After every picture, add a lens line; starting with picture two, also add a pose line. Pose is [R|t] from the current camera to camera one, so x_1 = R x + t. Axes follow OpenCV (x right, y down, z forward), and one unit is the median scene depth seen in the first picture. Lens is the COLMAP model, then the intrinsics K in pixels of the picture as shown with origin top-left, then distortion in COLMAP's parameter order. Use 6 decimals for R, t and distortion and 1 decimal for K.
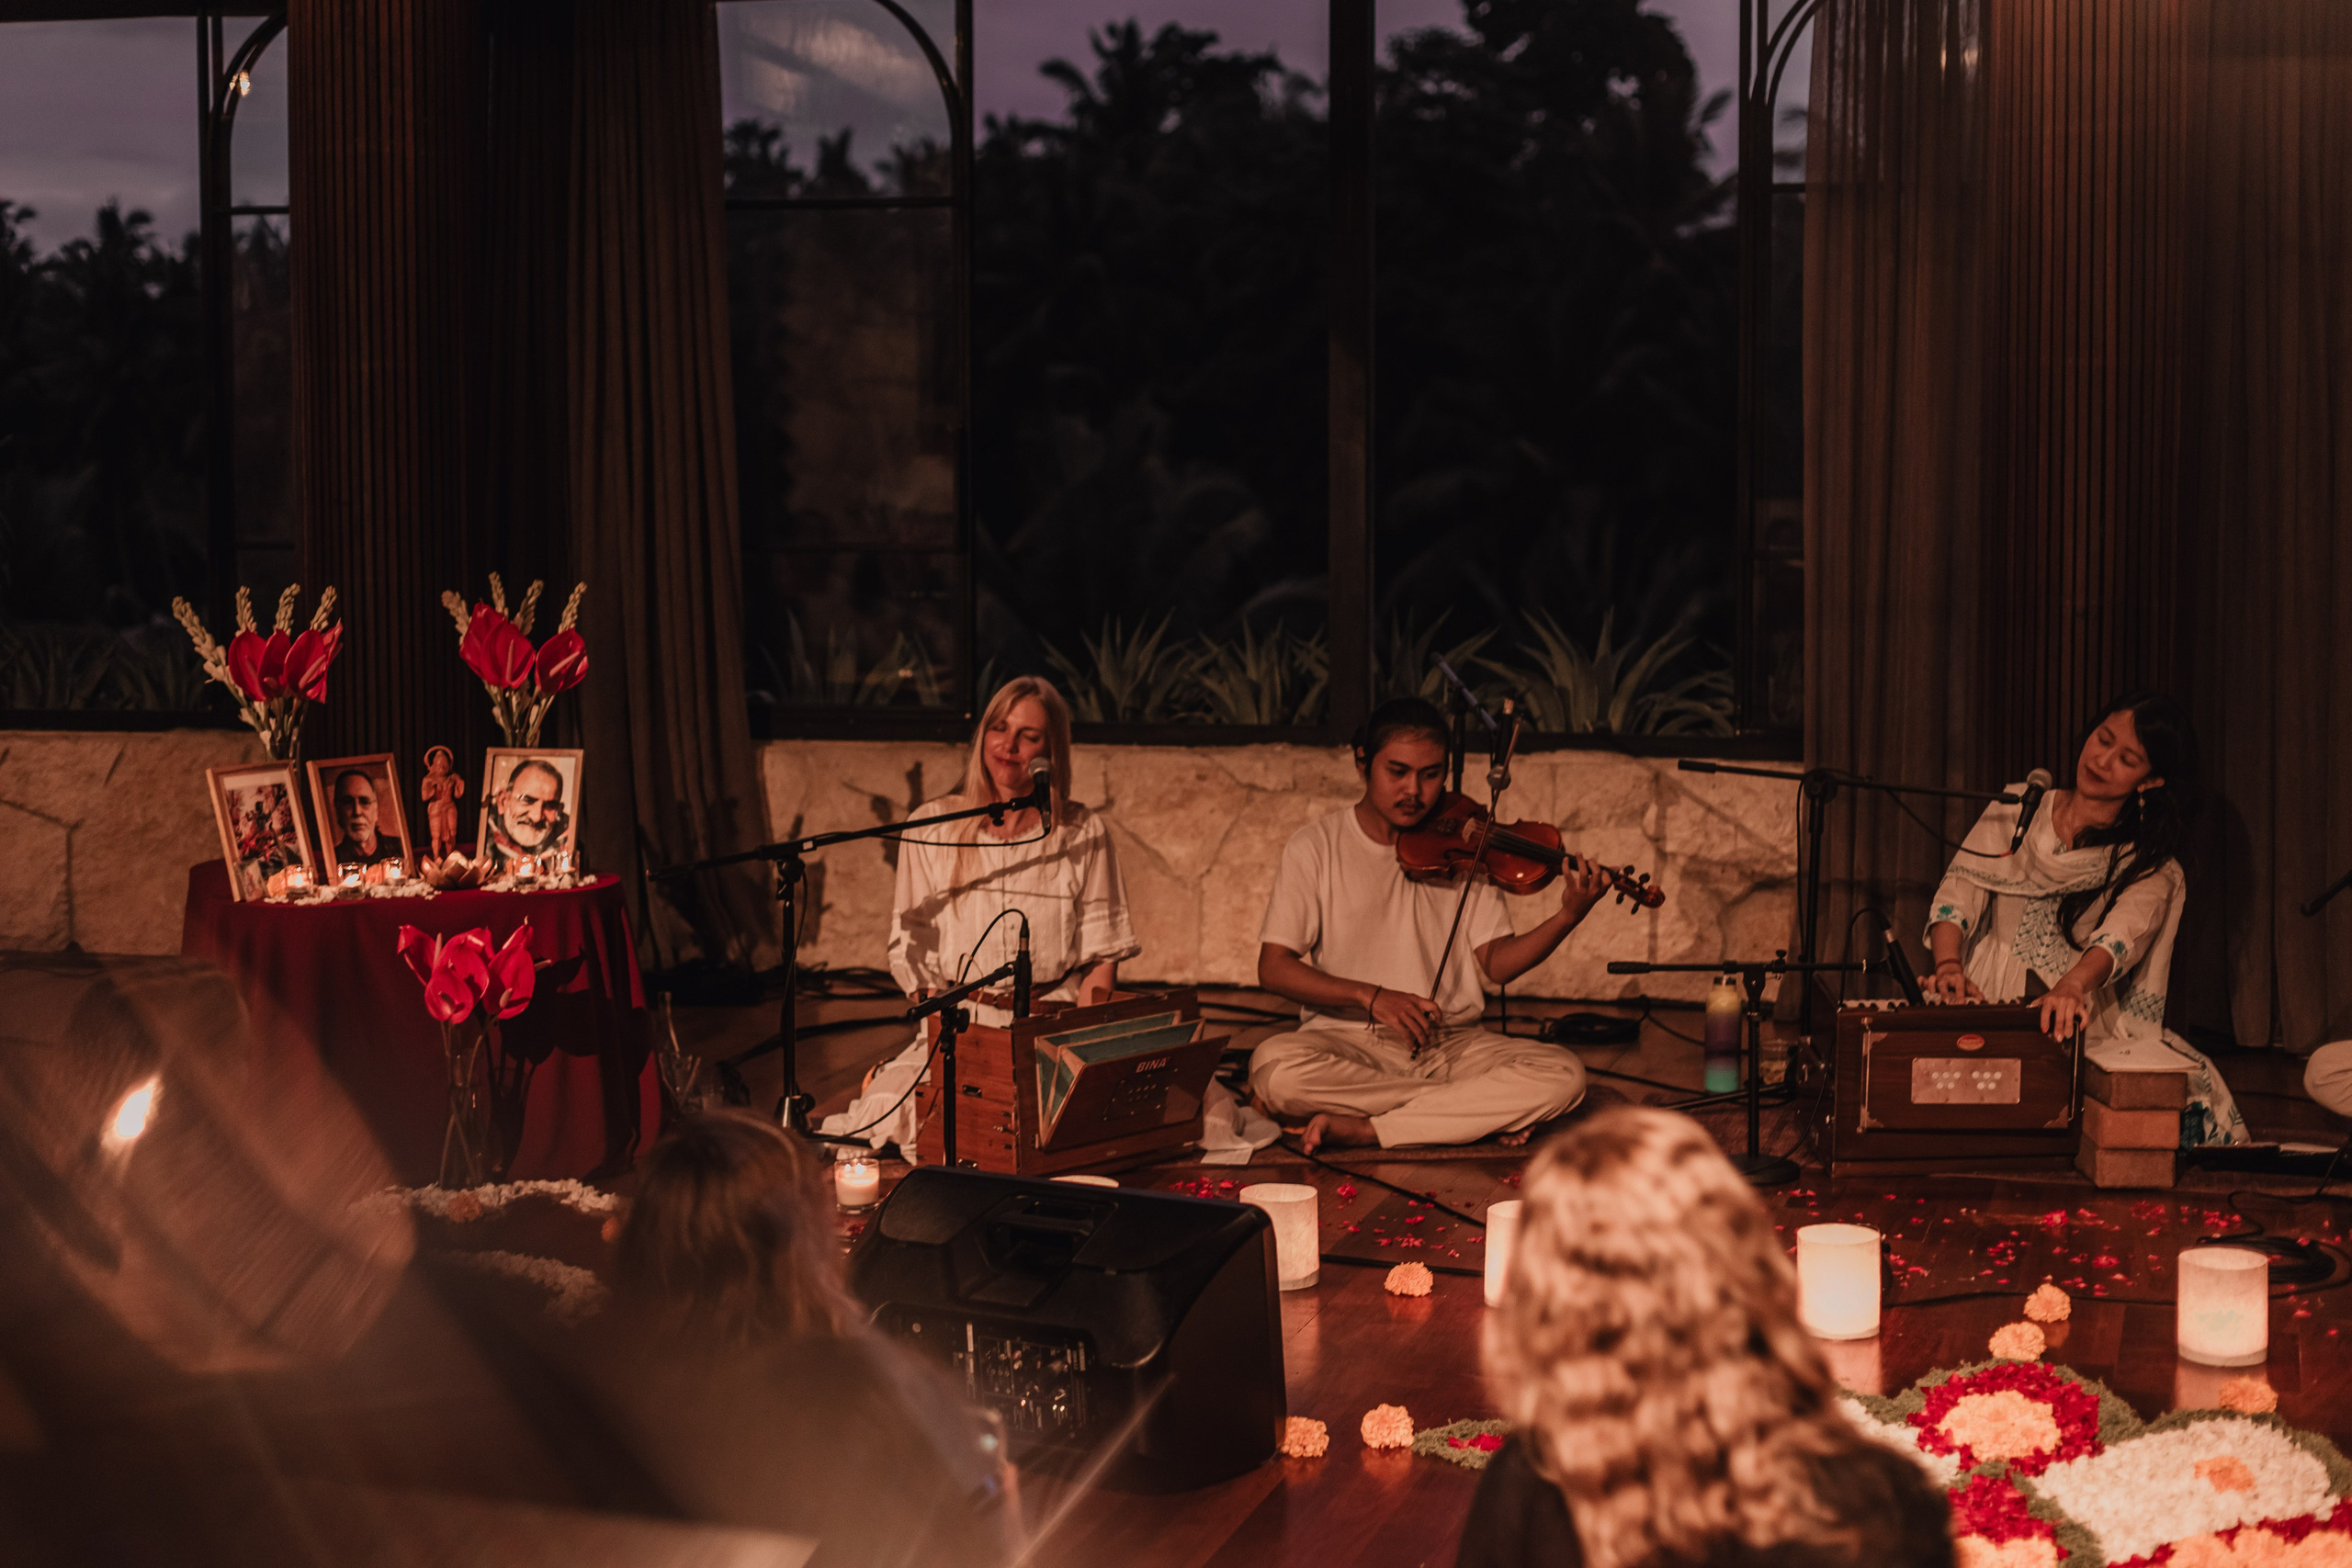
lens RADIAL K [[3513.7, 0, 1132.2], [0, 3513.7, 623.4], [0, 0, 1]] dist [0.012235, -0.038567]
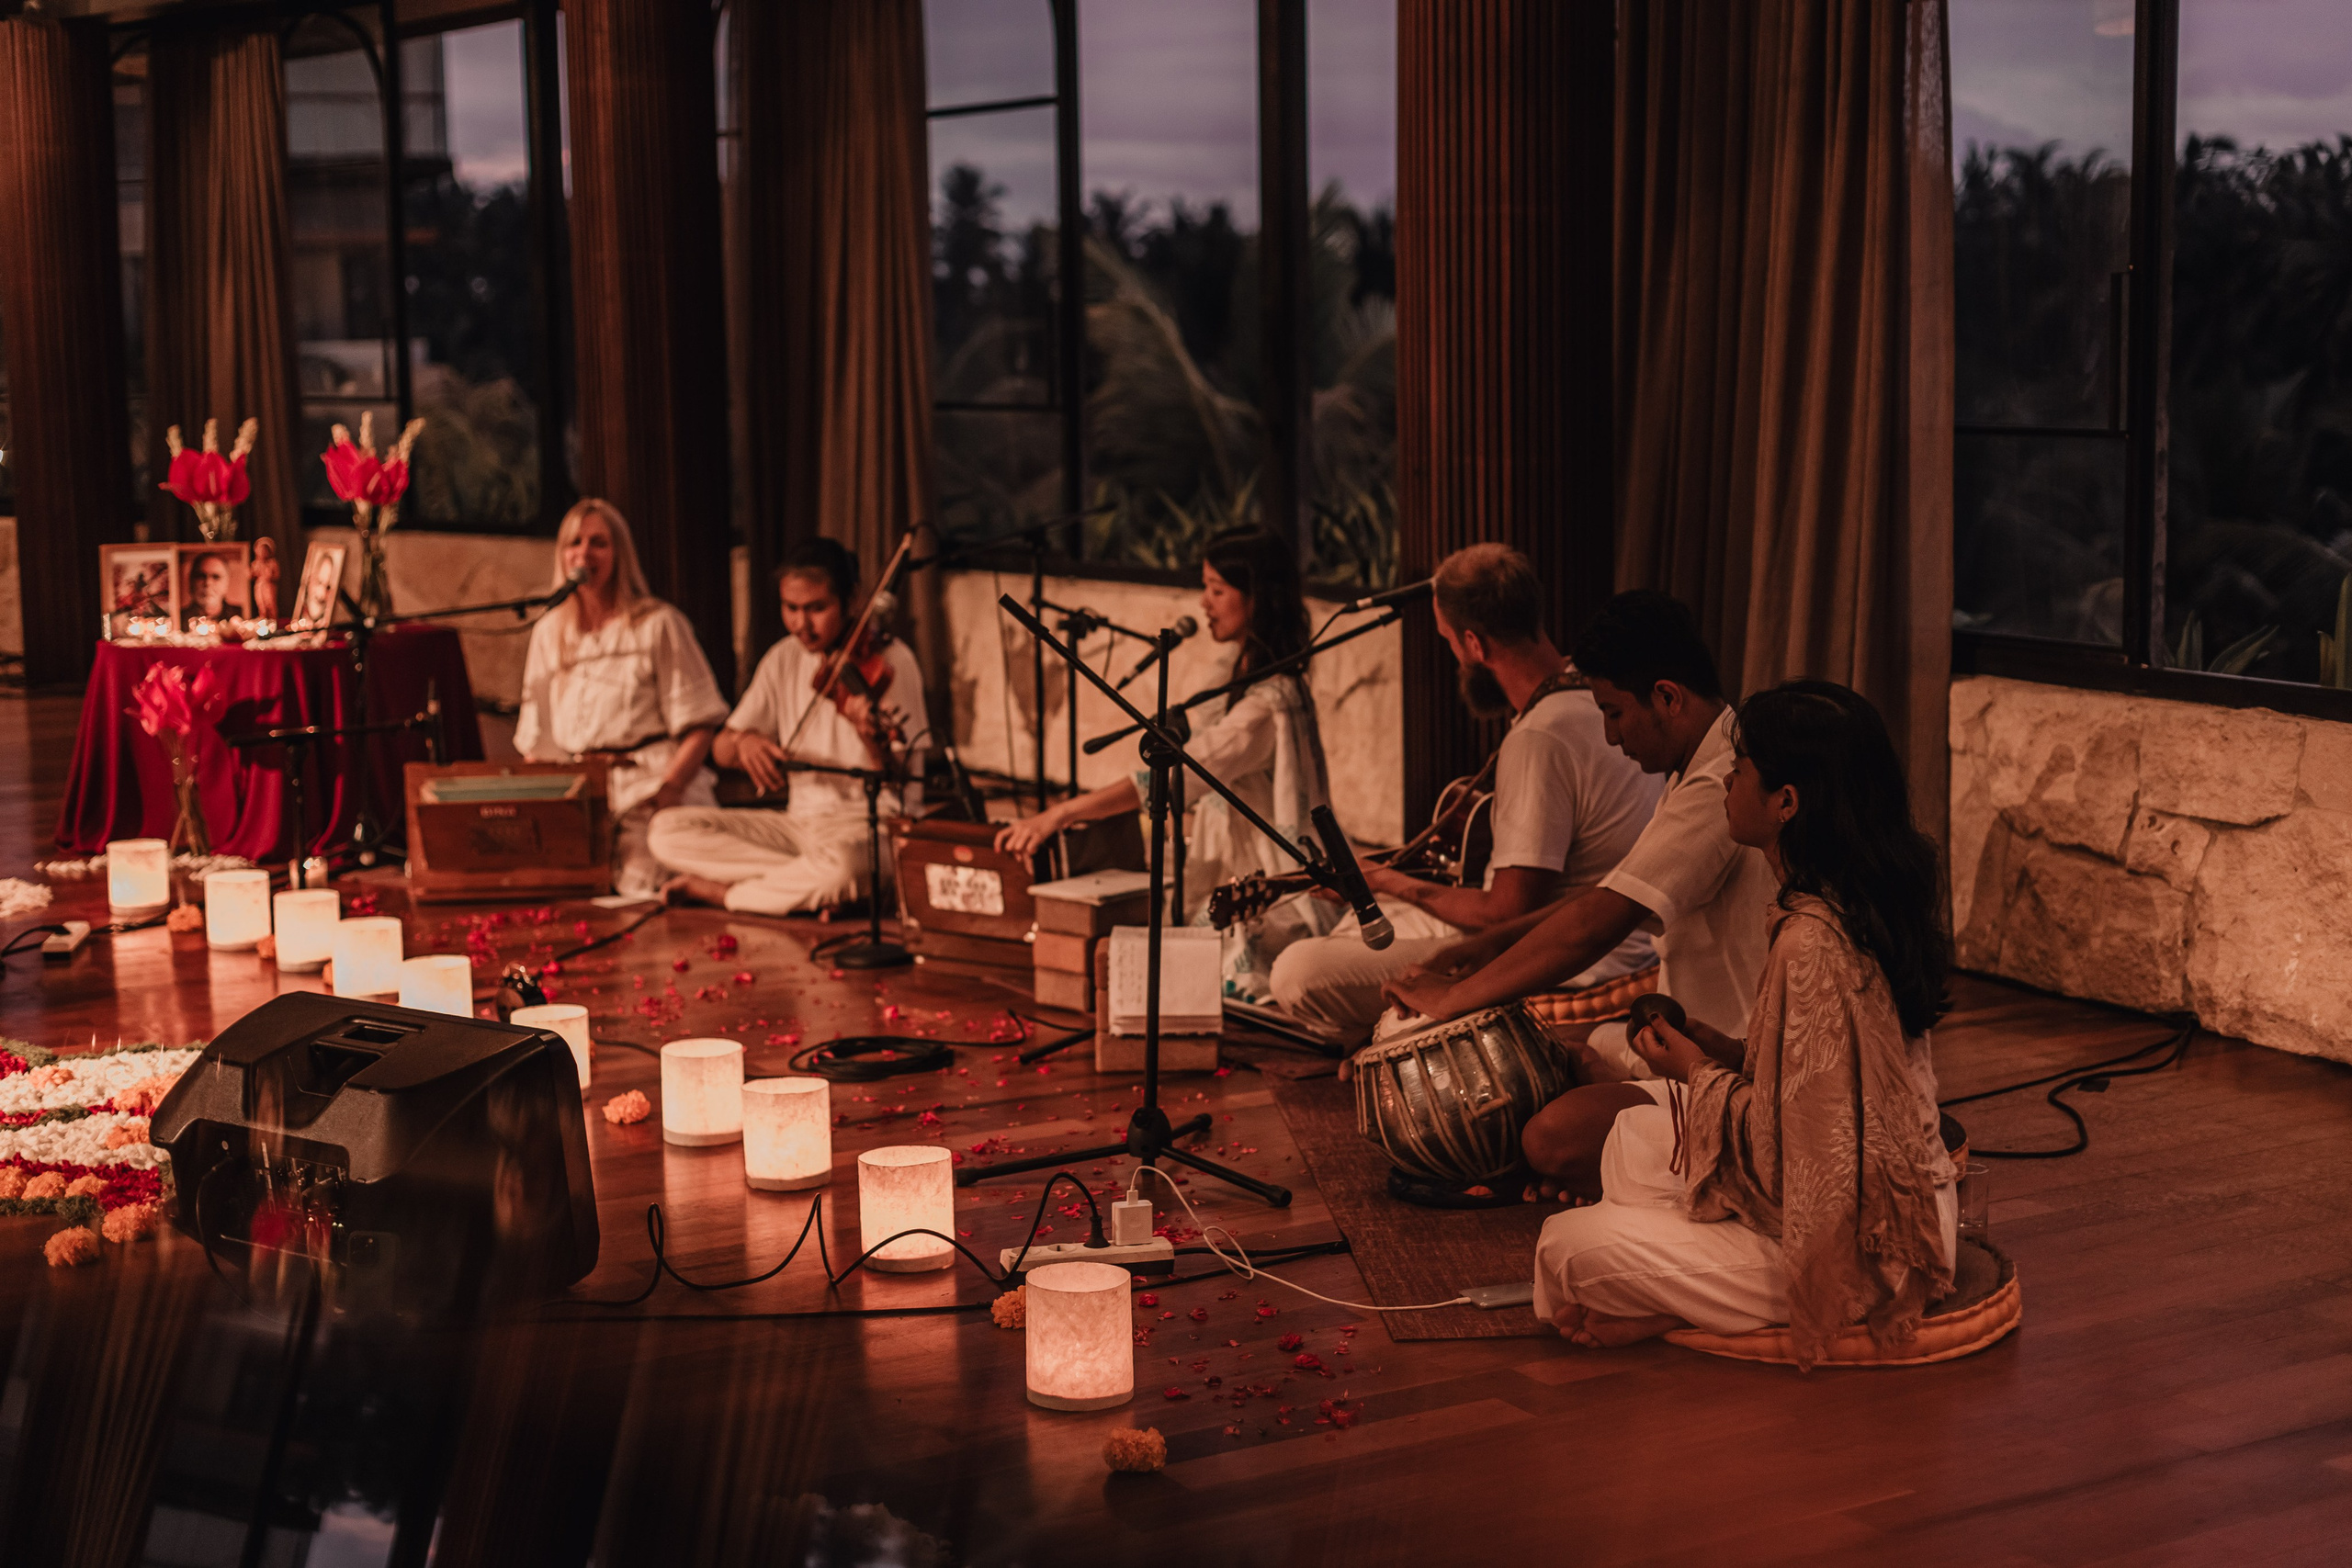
lens RADIAL K [[3513.7, 0, 1132.2], [0, 3513.7, 623.4], [0, 0, 1]] dist [0.012235, -0.038567]
pose [[0.728729, 0.048886, -0.683055, 0.972312], [-0.027770, 0.998738, 0.041853, 0.001321], [0.684239, -0.011530, 0.729166, 0.241697]]
